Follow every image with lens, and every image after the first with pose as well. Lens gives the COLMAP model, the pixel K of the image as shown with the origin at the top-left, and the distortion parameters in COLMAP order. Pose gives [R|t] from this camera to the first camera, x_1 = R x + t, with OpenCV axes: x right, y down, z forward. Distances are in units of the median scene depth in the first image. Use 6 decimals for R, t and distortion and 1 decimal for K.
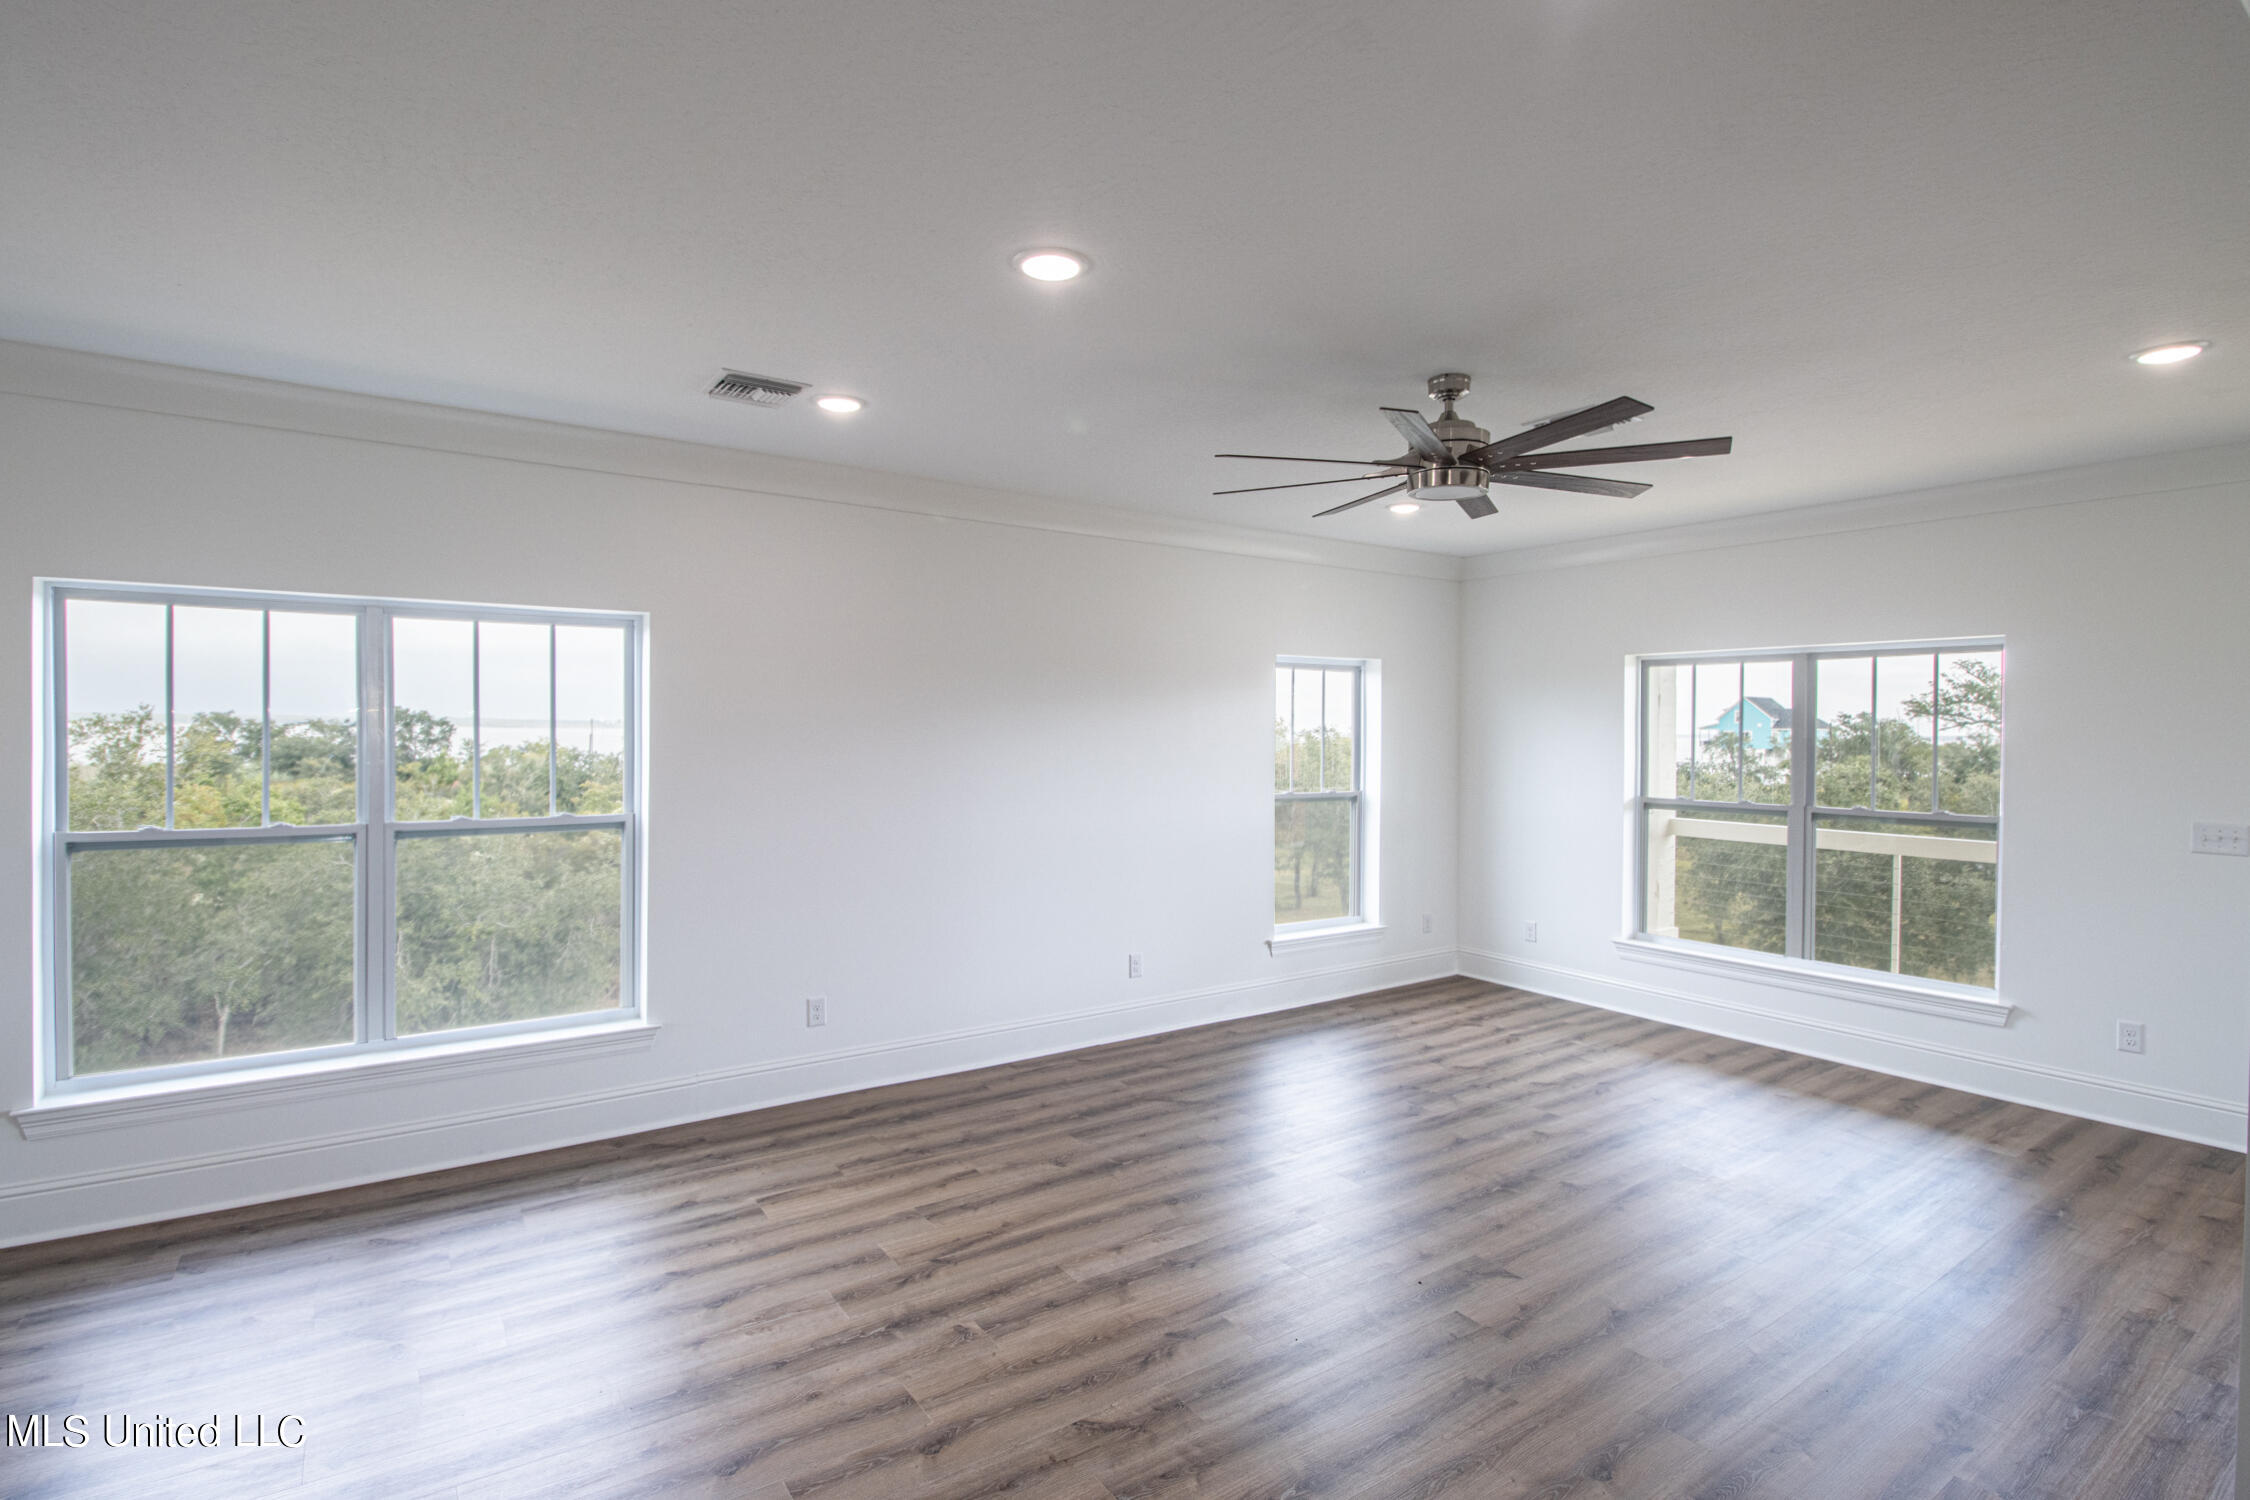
lens RADIAL K [[1053.6, 0, 1159.7], [0, 1053.6, 732.5], [0, 0, 1]] dist [-0.000552, -0.009850]
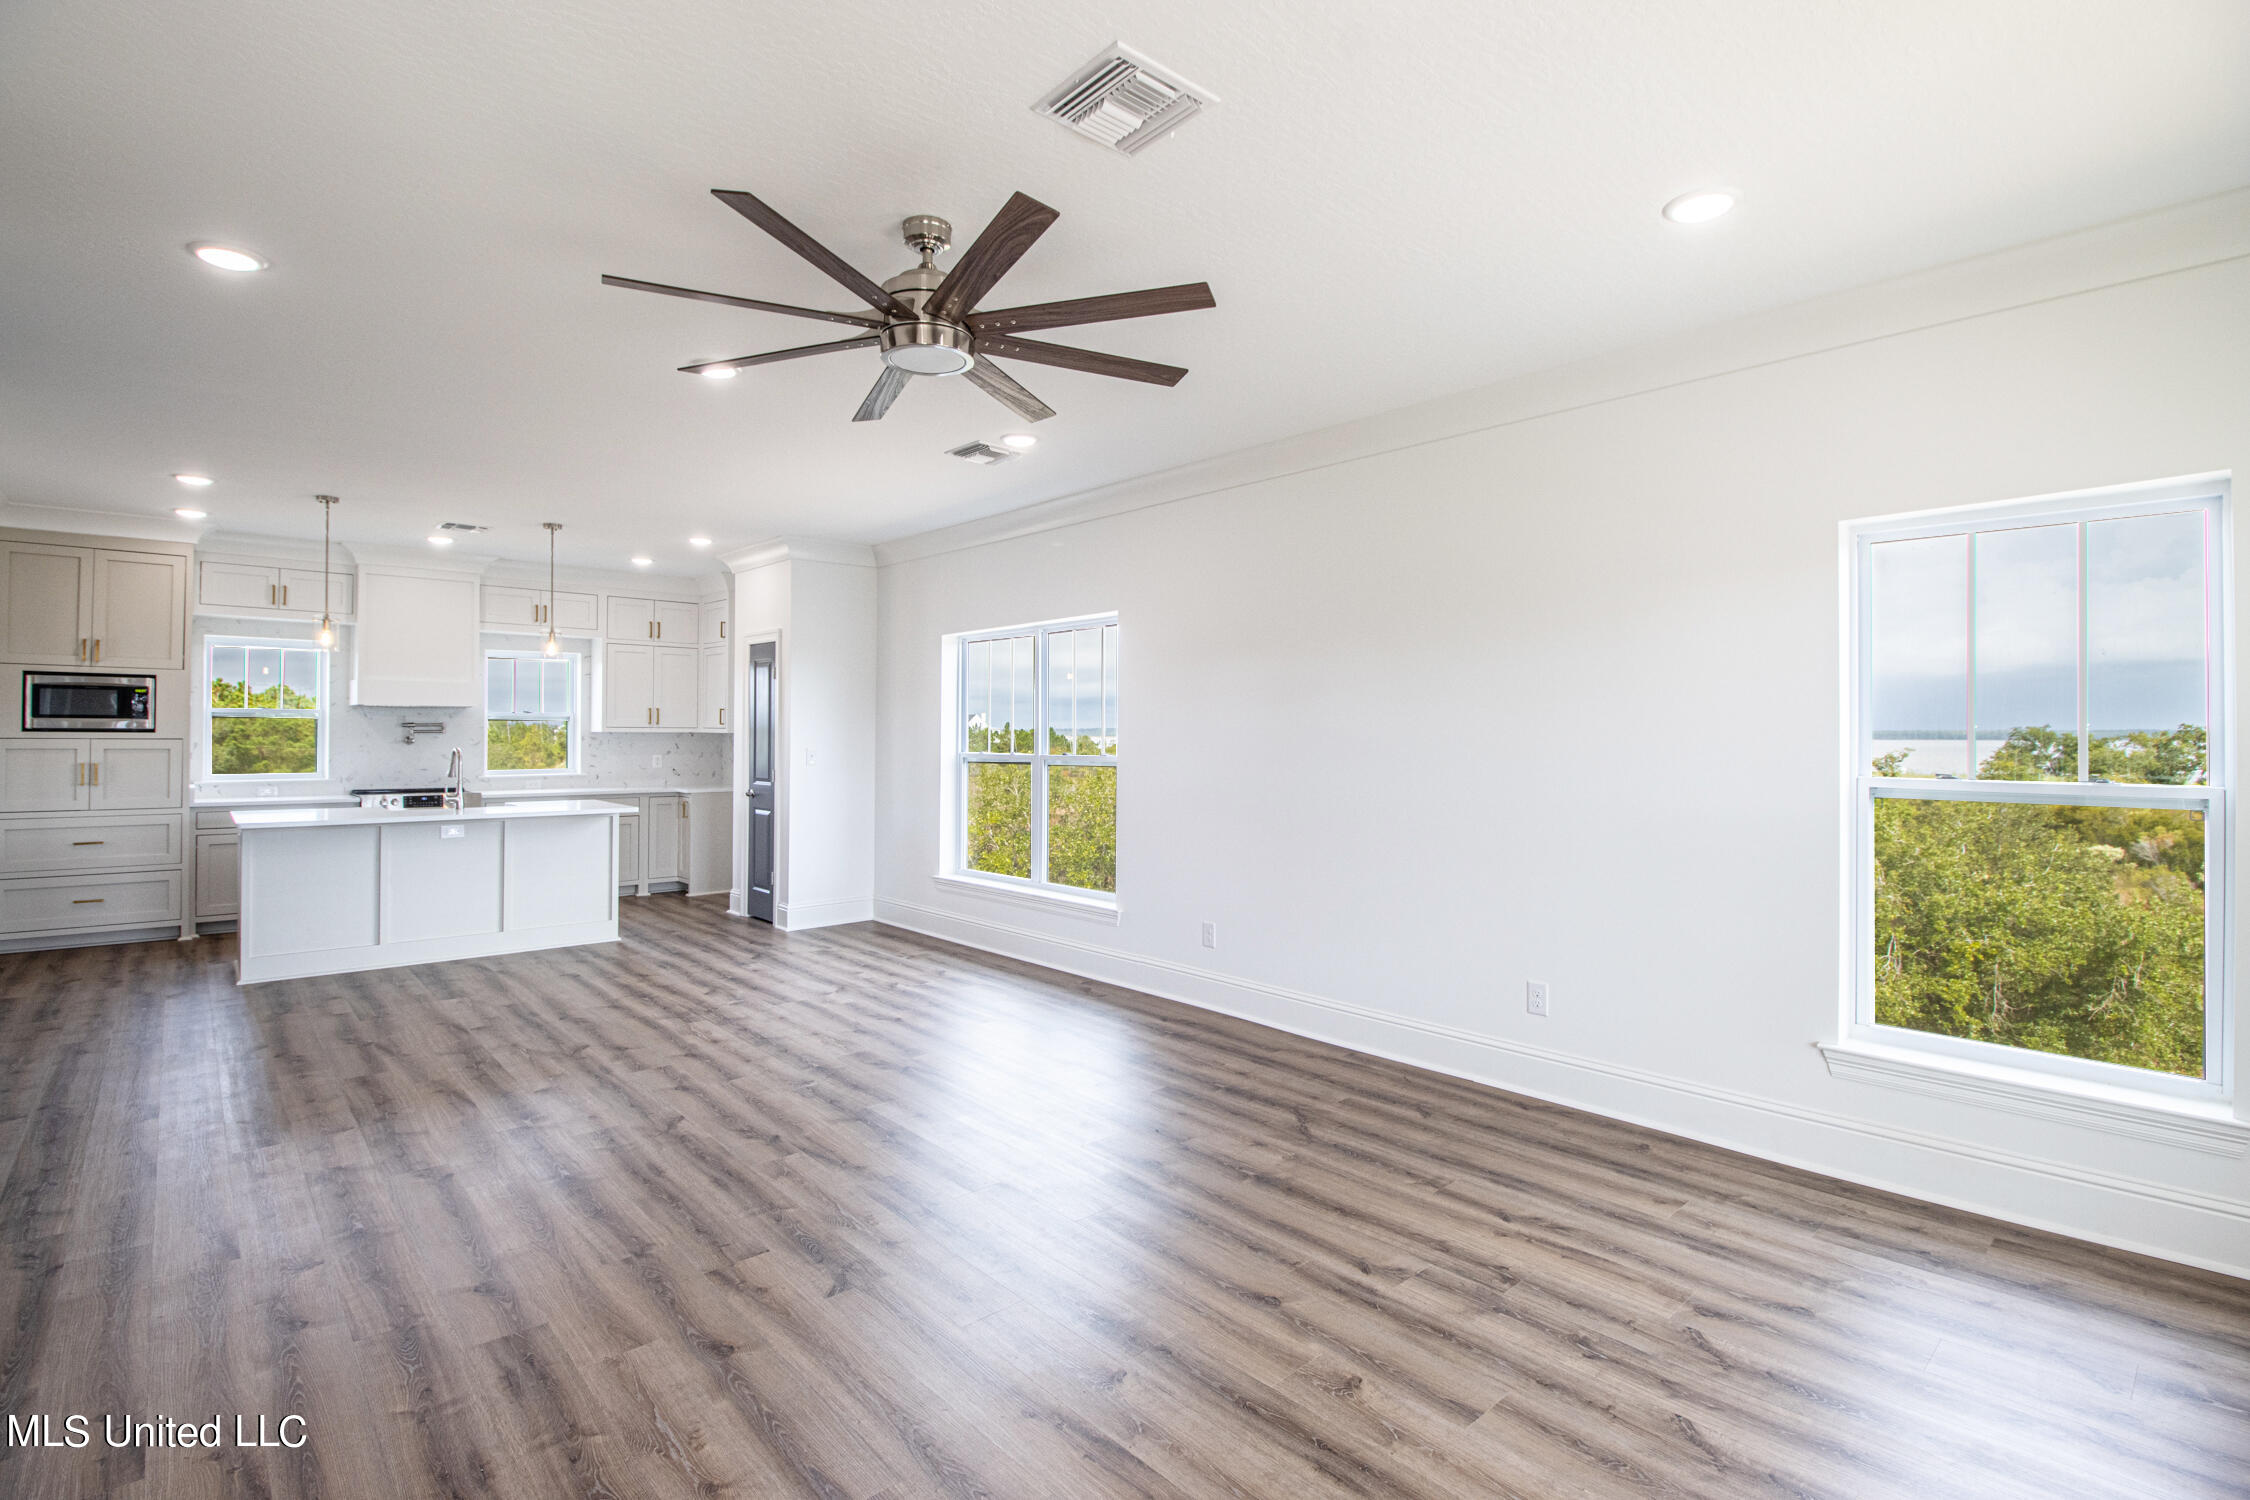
lens RADIAL K [[1053.6, 0, 1107.8], [0, 1053.6, 726.8], [0, 0, 1]] dist [-0.000552, -0.009850]
pose [[0.113285, -0.018223, -0.993395, 0.828233], [-0.001176, 0.999829, -0.018476, 0.061268], [0.993562, 0.003262, 0.113244, 0.778705]]
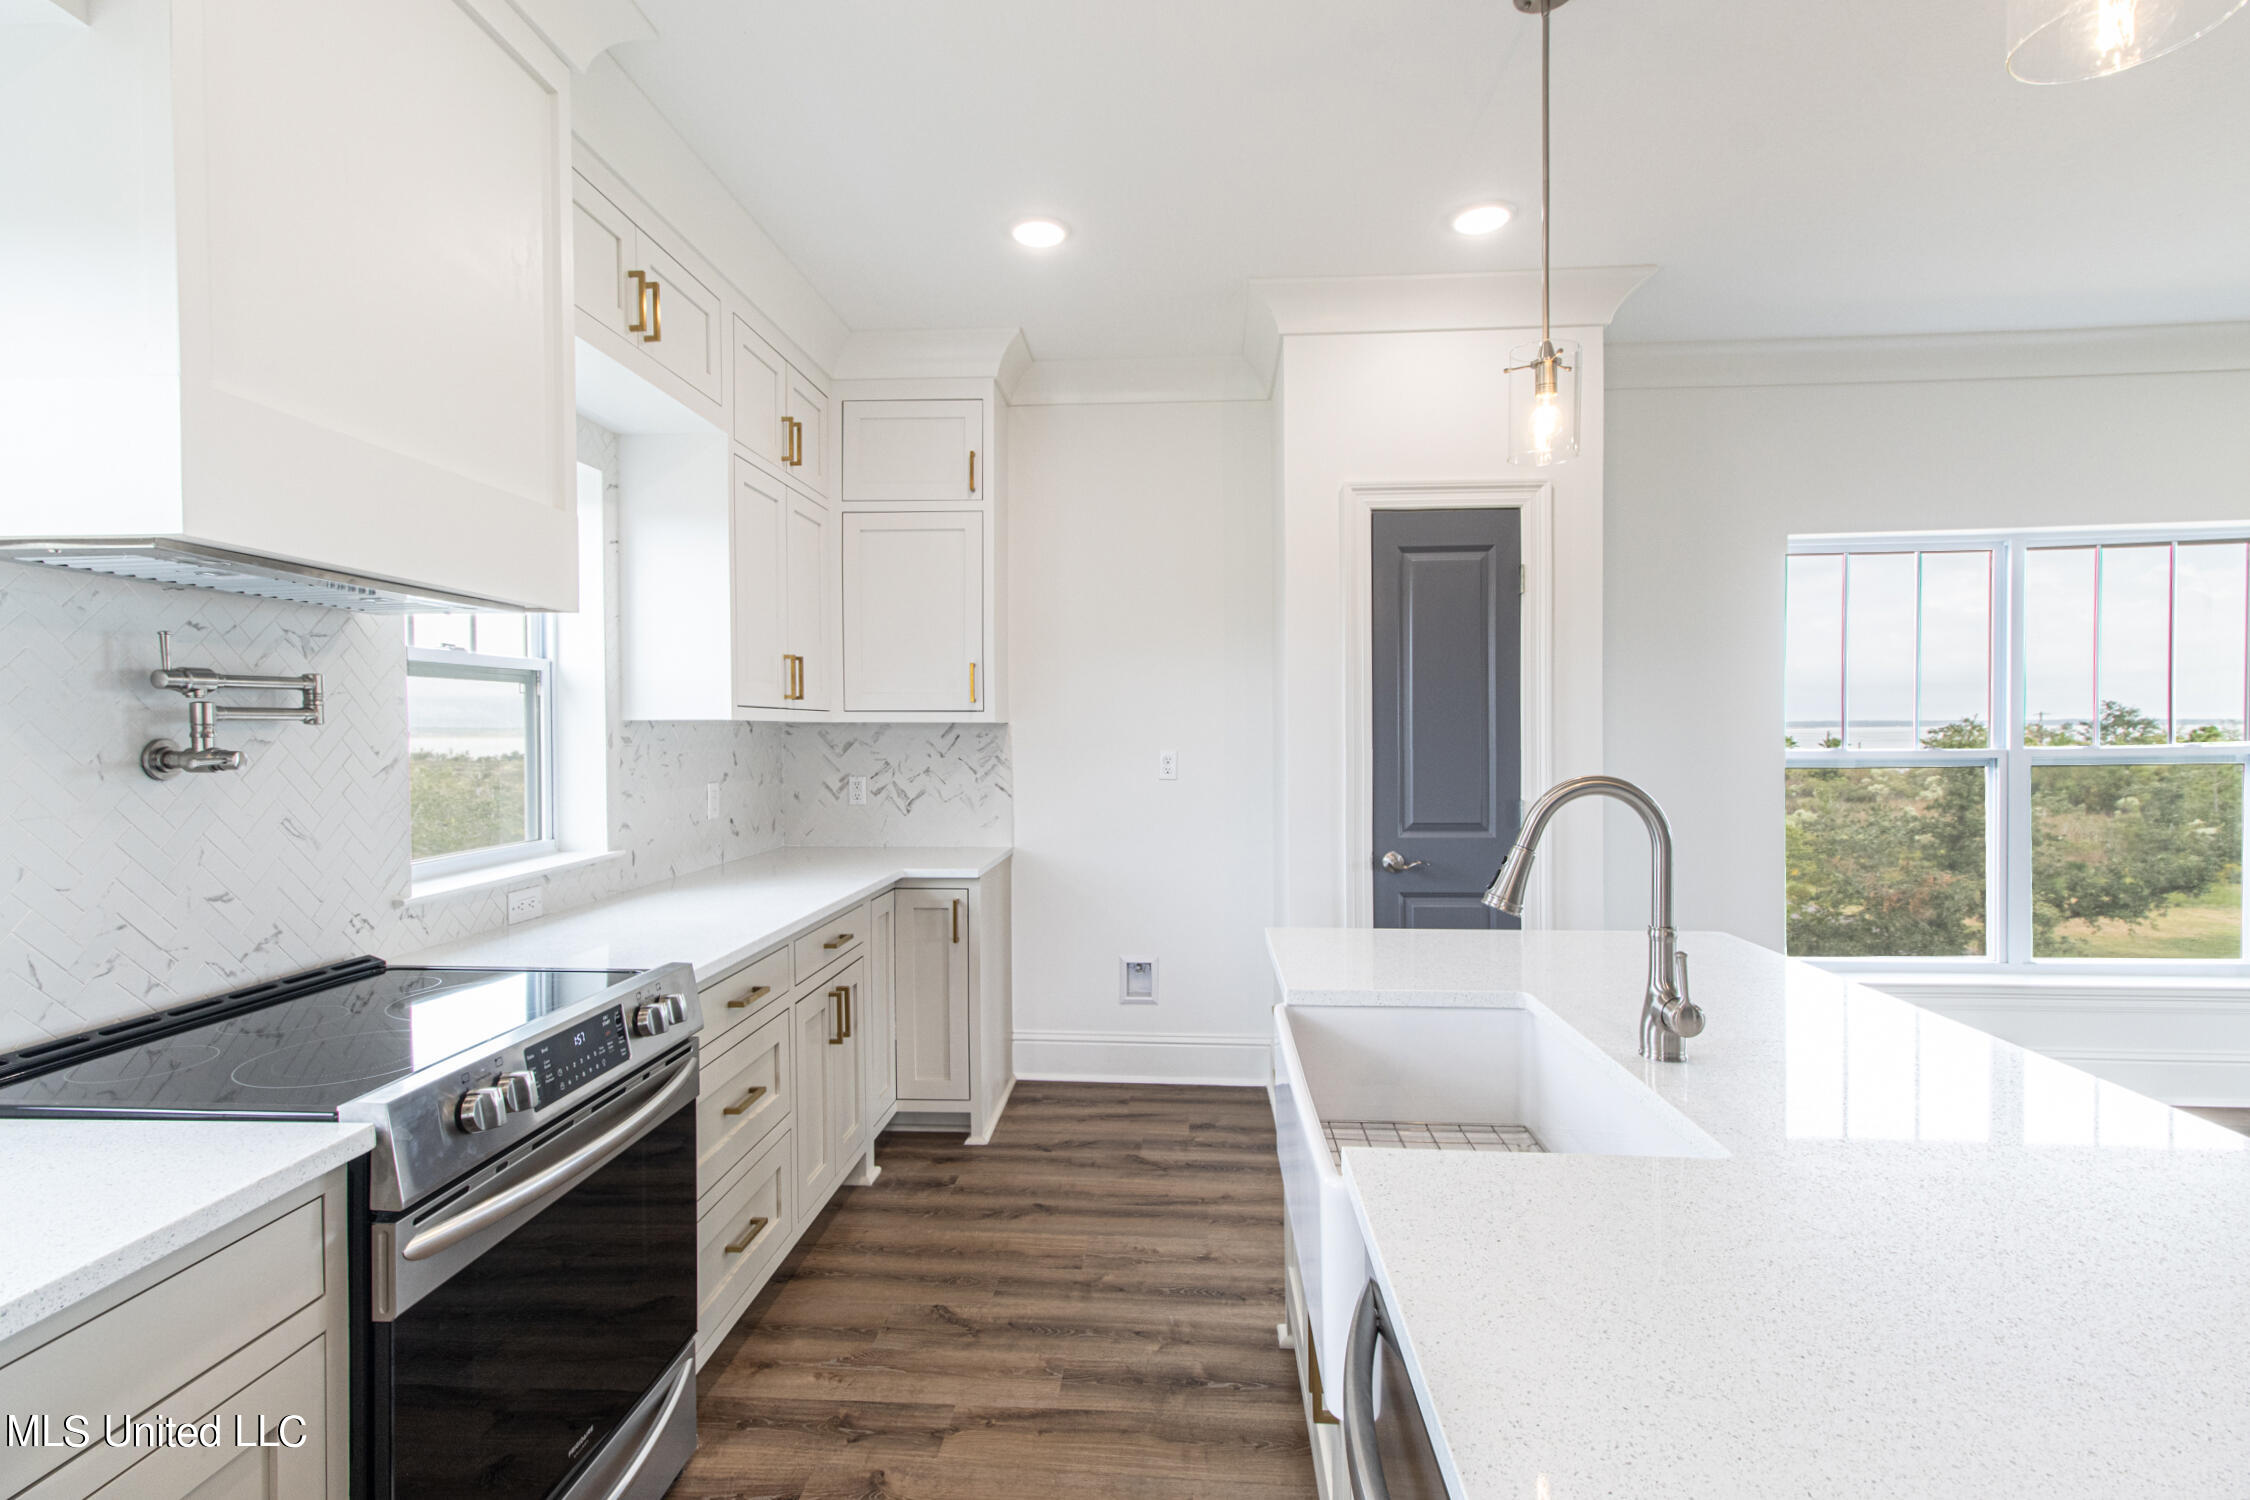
lens RADIAL K [[1053.6, 0, 1120.7], [0, 1053.6, 727.1], [0, 0, 1]] dist [-0.000552, -0.009850]
pose [[0.776767, -0.020484, -0.629455, -0.600038], [0.017984, 0.999785, -0.010343, 0.051149], [0.629531, -0.003286, 0.776968, -0.263206]]
